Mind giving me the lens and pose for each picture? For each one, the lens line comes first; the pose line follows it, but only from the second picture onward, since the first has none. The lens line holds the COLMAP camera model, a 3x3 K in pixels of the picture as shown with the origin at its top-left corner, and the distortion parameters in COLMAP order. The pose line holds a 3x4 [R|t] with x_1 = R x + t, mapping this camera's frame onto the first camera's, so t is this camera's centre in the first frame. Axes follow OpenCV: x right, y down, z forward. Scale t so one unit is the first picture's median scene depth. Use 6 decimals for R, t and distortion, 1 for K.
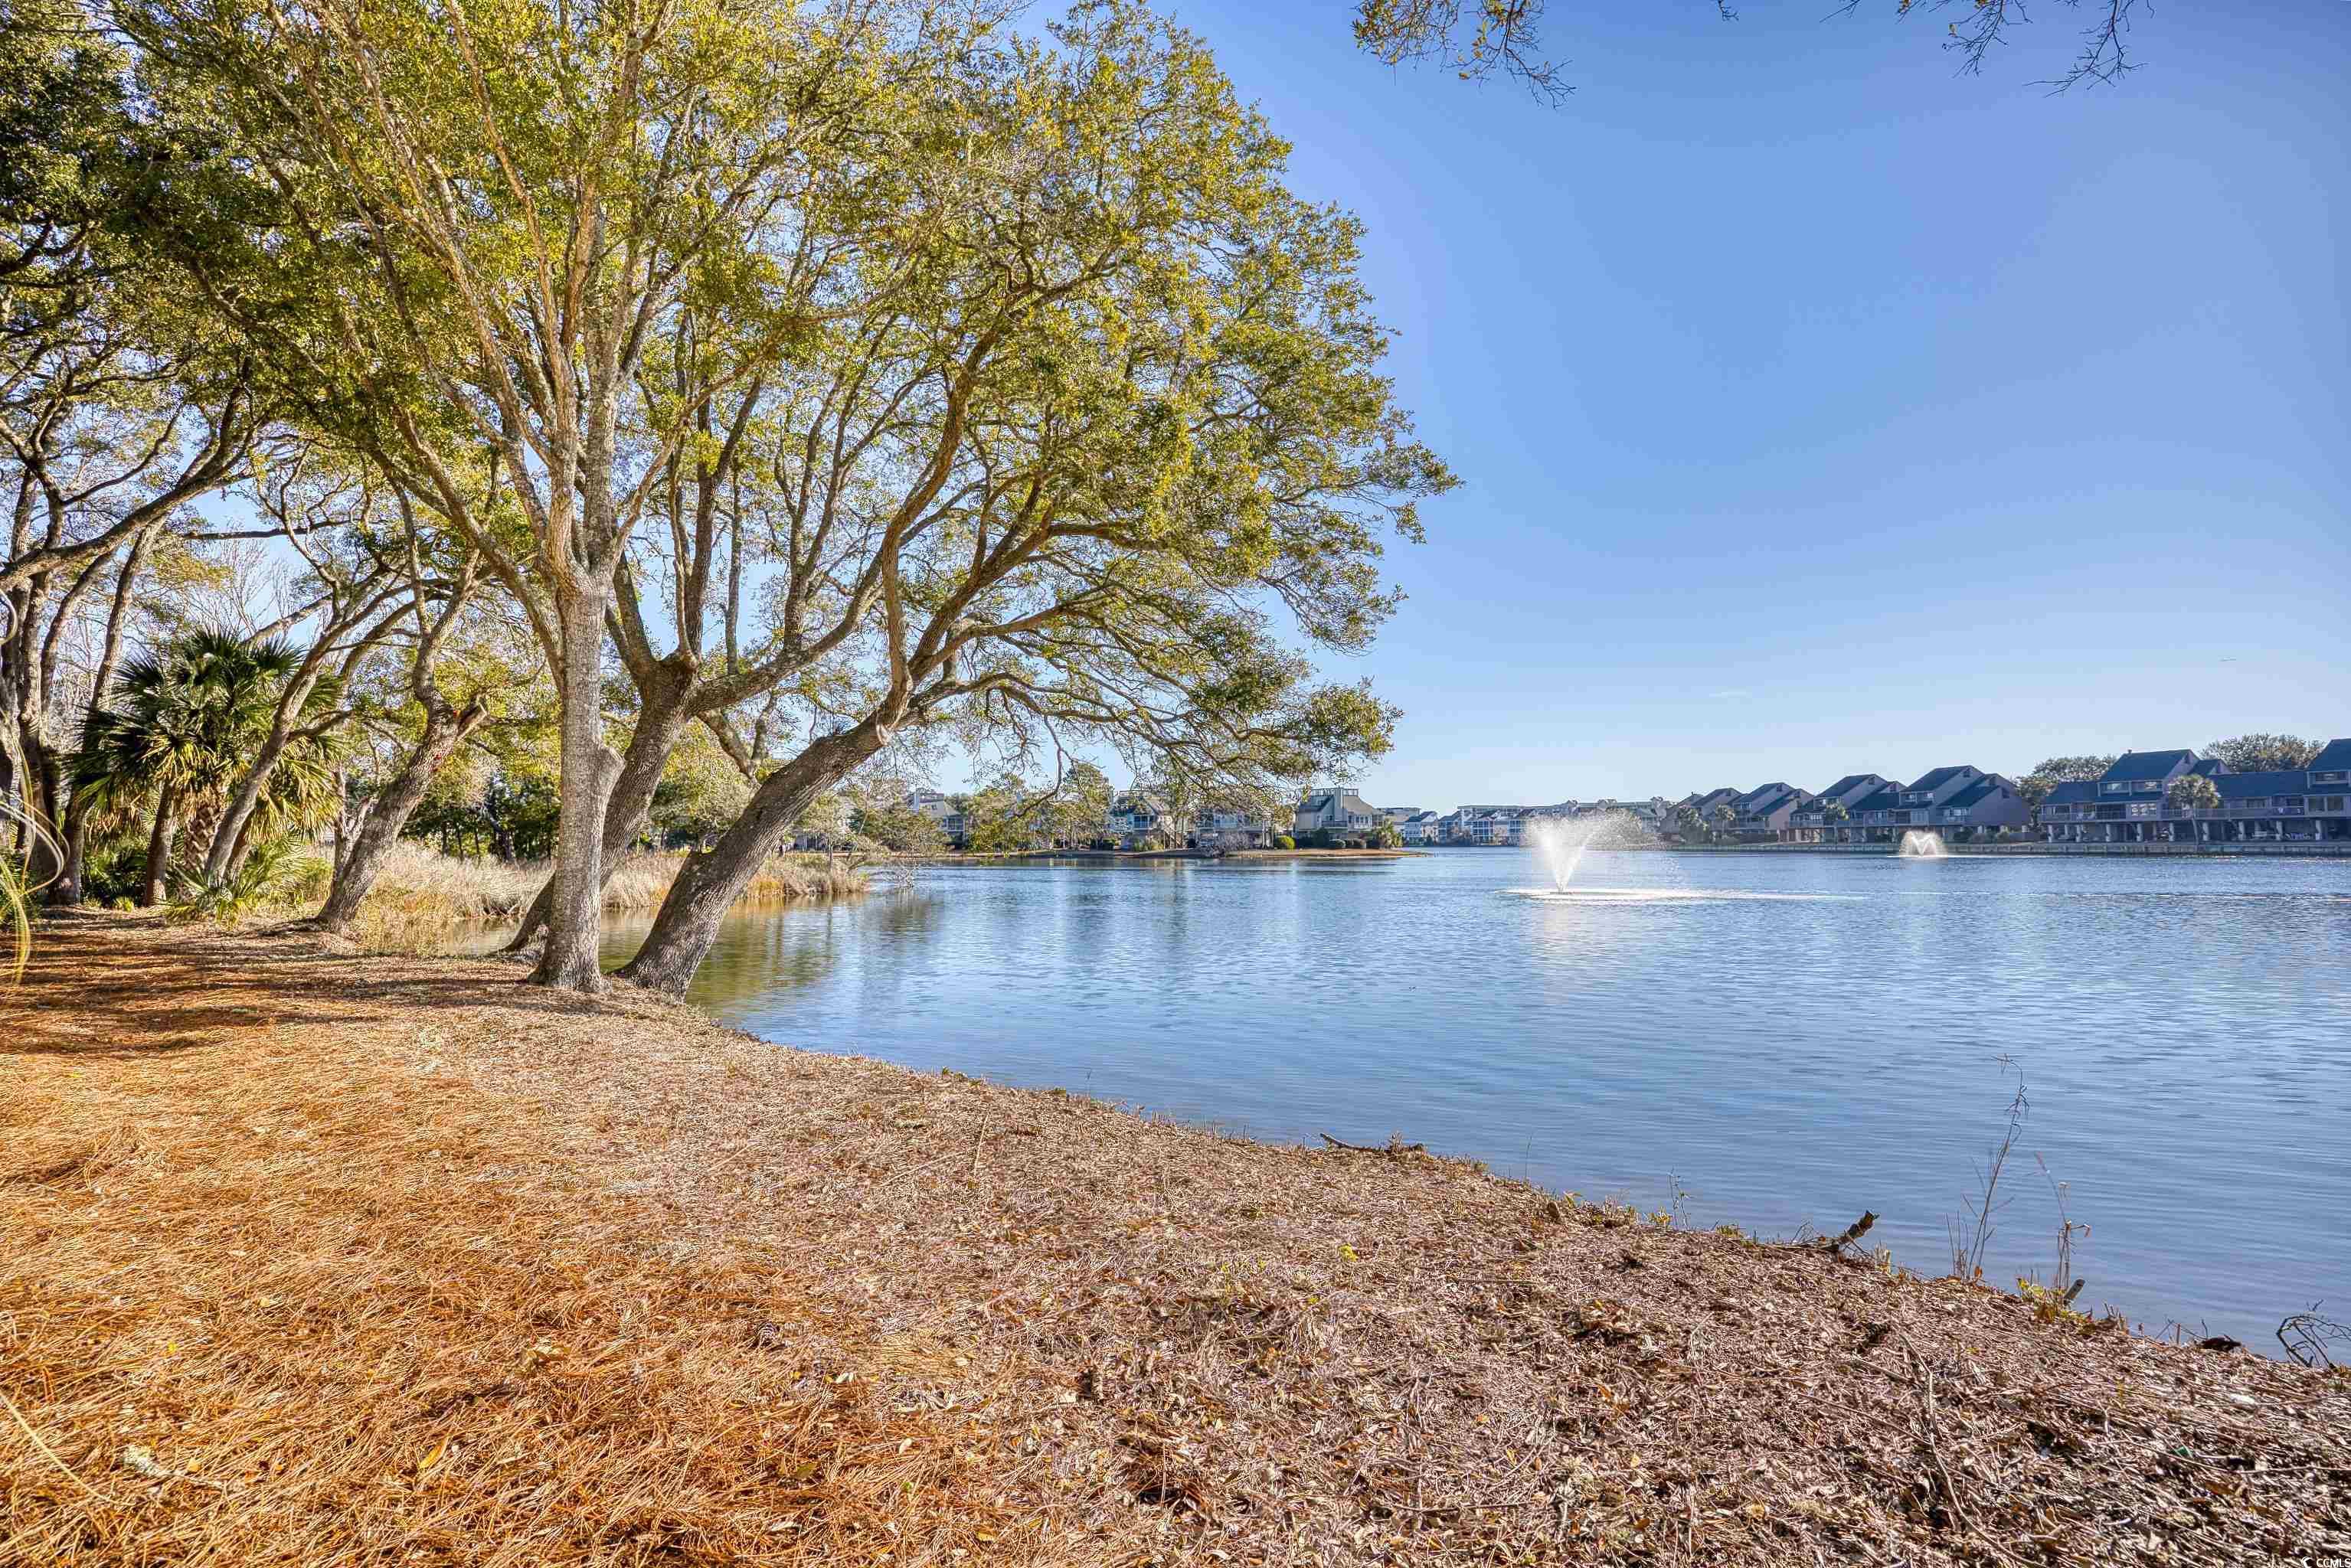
lens RADIAL K [[1139.8, 0, 1155.6], [0, 1139.8, 780.7], [0, 0, 1]] dist [-0.064561, 0.019552]
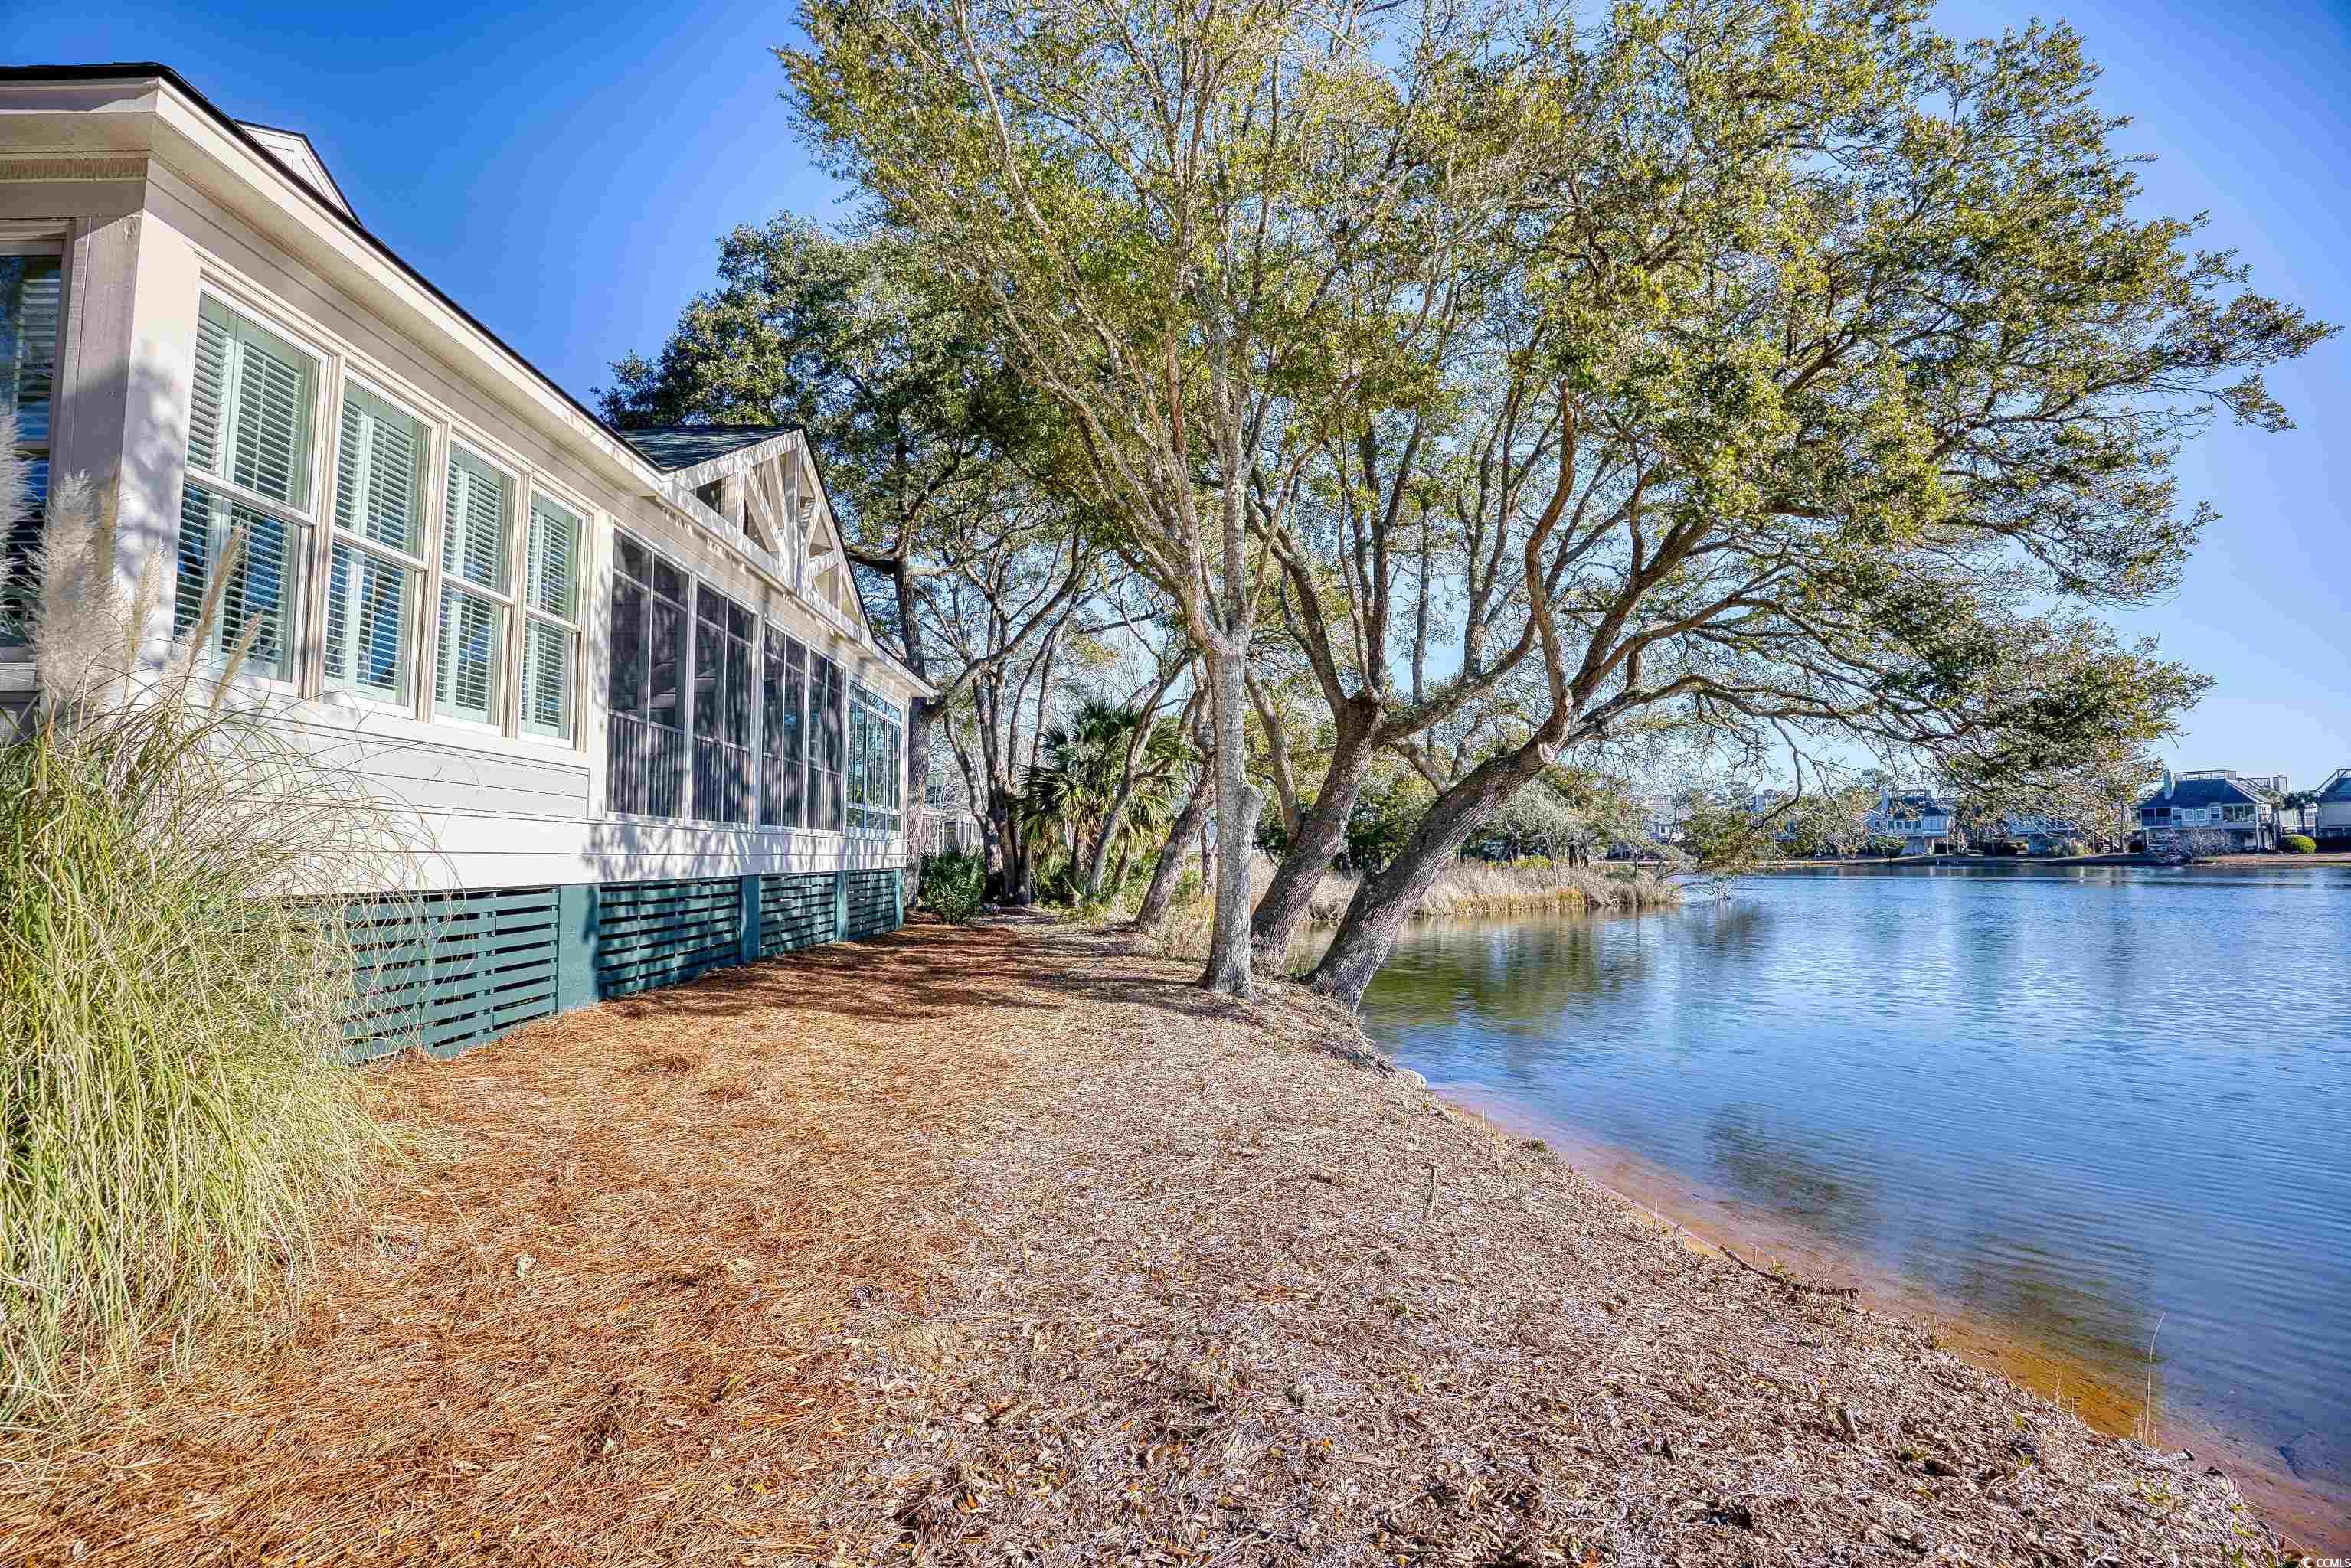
lens RADIAL K [[1116.7, 0, 1167.2], [0, 1116.7, 782.0], [0, 0, 1]] dist [-0.060599, 0.017579]
pose [[0.754359, -0.046391, -0.654821, 0.088237], [0.042047, 0.998866, -0.022326, -0.004841], [0.655115, -0.010691, 0.755454, 0.034813]]
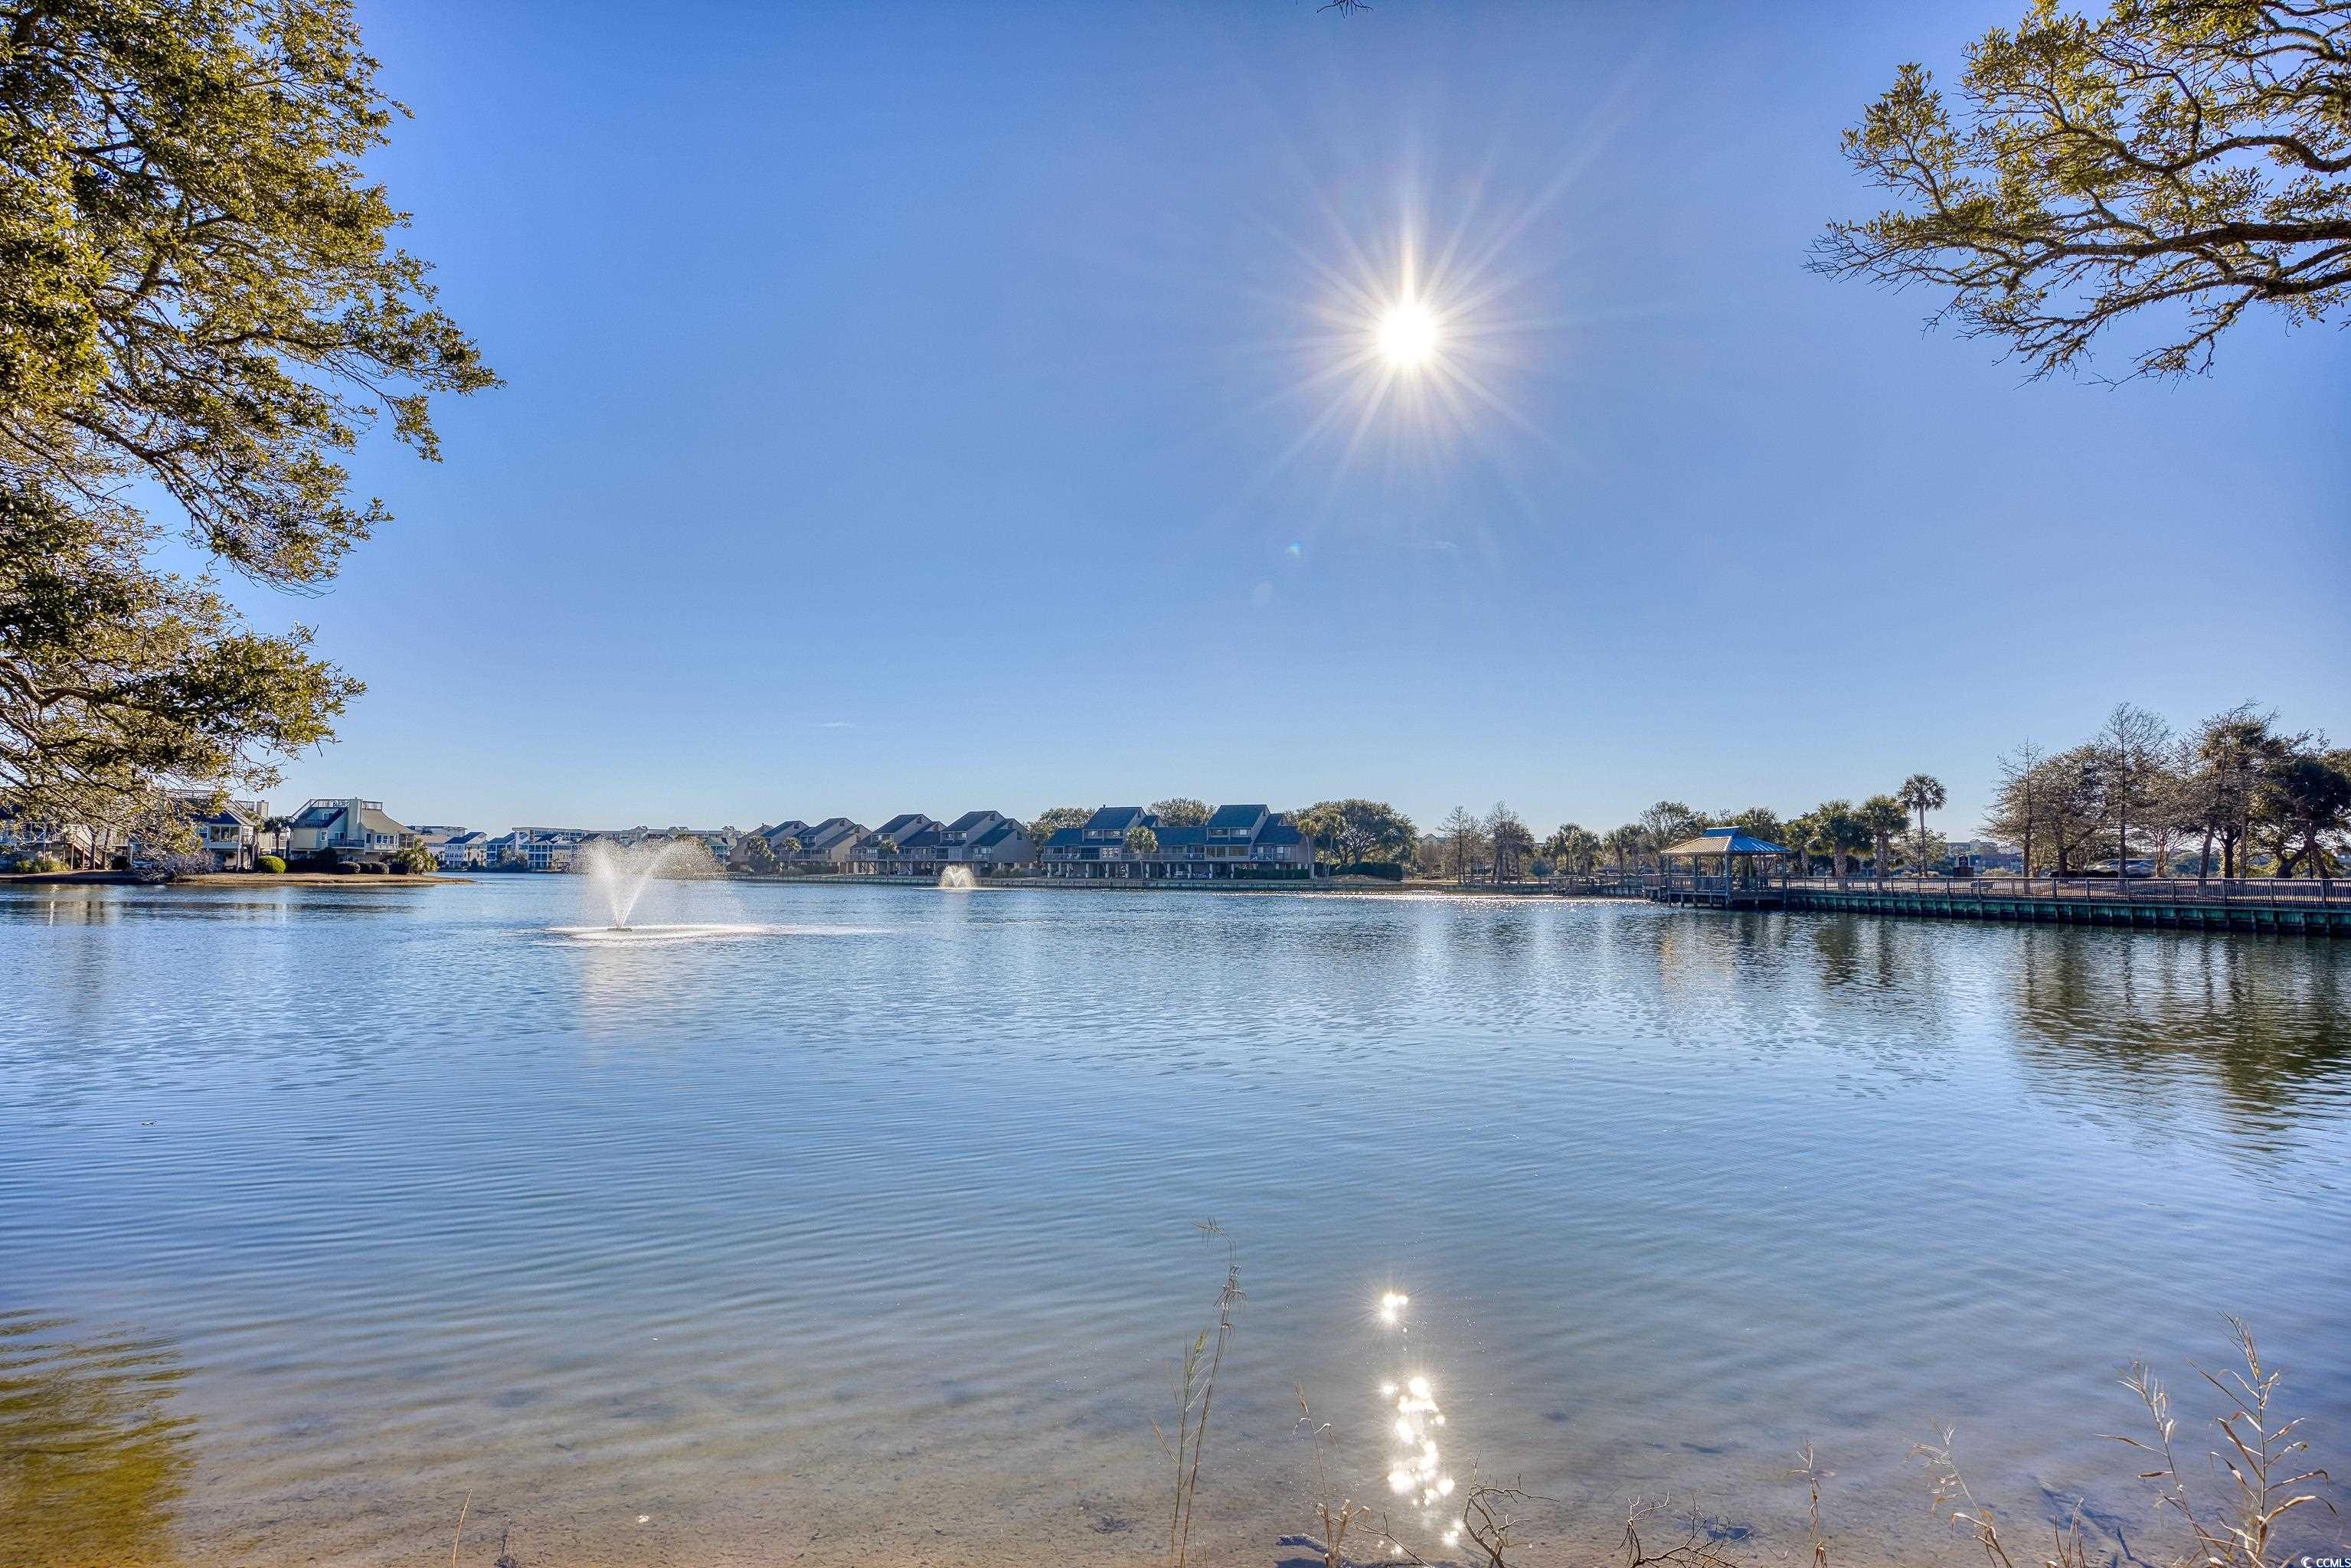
lens RADIAL K [[1139.8, 0, 1155.6], [0, 1139.8, 780.7], [0, 0, 1]] dist [-0.064561, 0.019552]
pose [[0.710371, 0.066540, 0.700675, 0.053990], [-0.049264, 0.997780, -0.044809, 0.000210], [-0.702101, -0.002687, 0.712072, 0.122024]]
